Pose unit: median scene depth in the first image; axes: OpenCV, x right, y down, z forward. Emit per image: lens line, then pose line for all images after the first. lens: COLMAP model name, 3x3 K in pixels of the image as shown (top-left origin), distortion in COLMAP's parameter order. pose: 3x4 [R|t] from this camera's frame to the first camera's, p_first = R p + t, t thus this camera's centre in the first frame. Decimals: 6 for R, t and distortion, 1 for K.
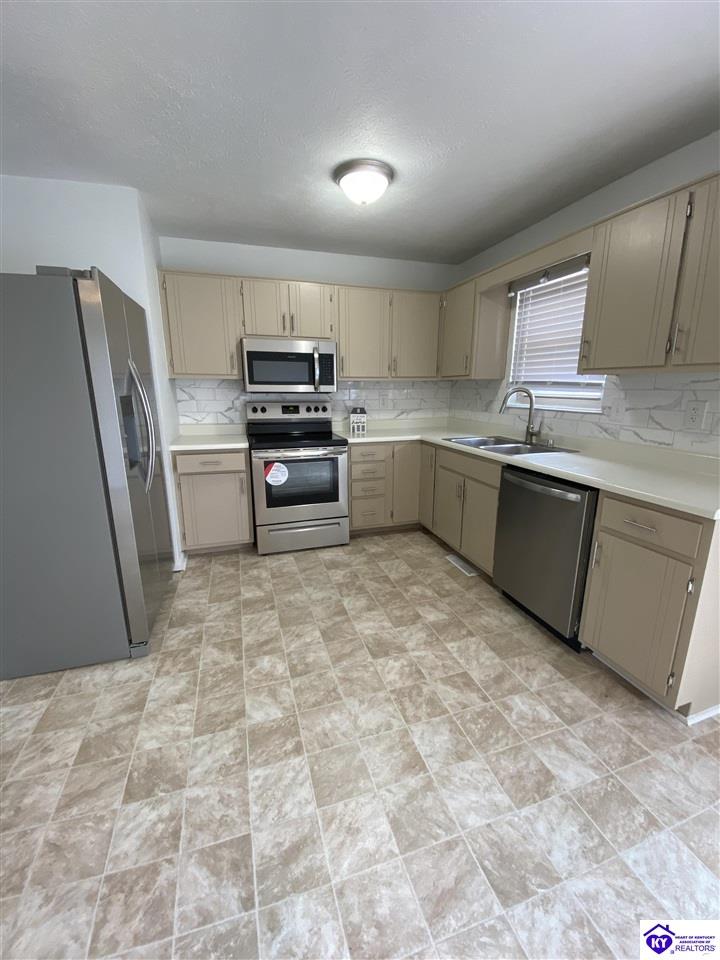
lens RADIAL K [[391.6, 0, 357.1], [0, 391.6, 476.1], [0, 0, 1]] dist [-0.000703, -0.000096]
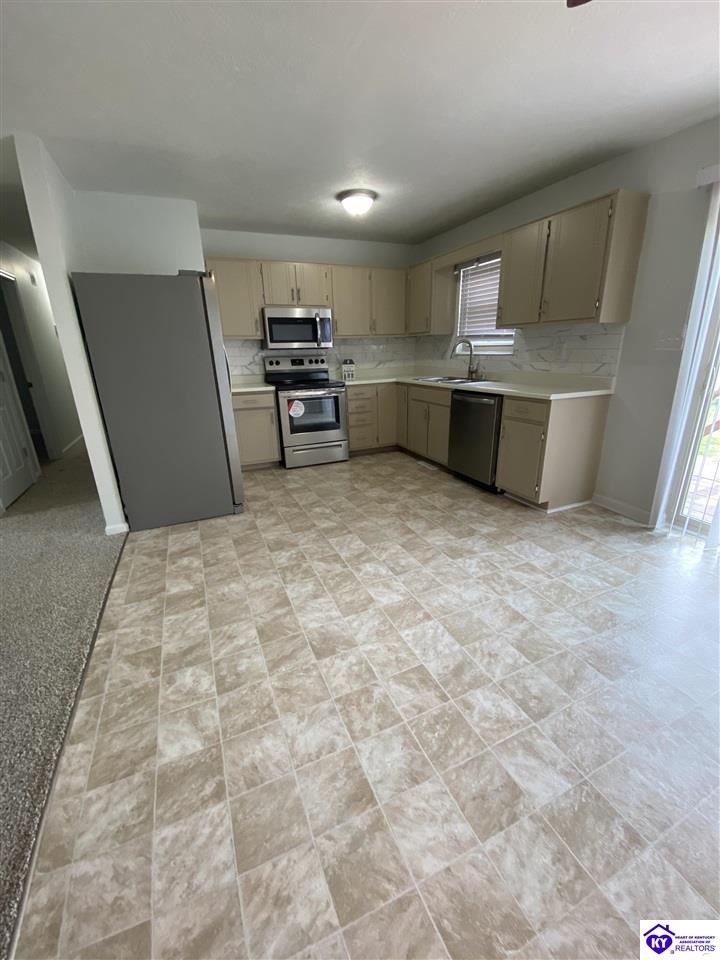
lens RADIAL K [[390.1, 0, 360.0], [0, 390.1, 480.0], [0, 0, 1]] dist [-0.000066, -0.000107]
pose [[0.993927, -0.059811, 0.092365, -0.126391], [0.050292, 0.993496, 0.102161, 0.118577], [-0.097875, -0.096895, 0.990471, -0.427403]]
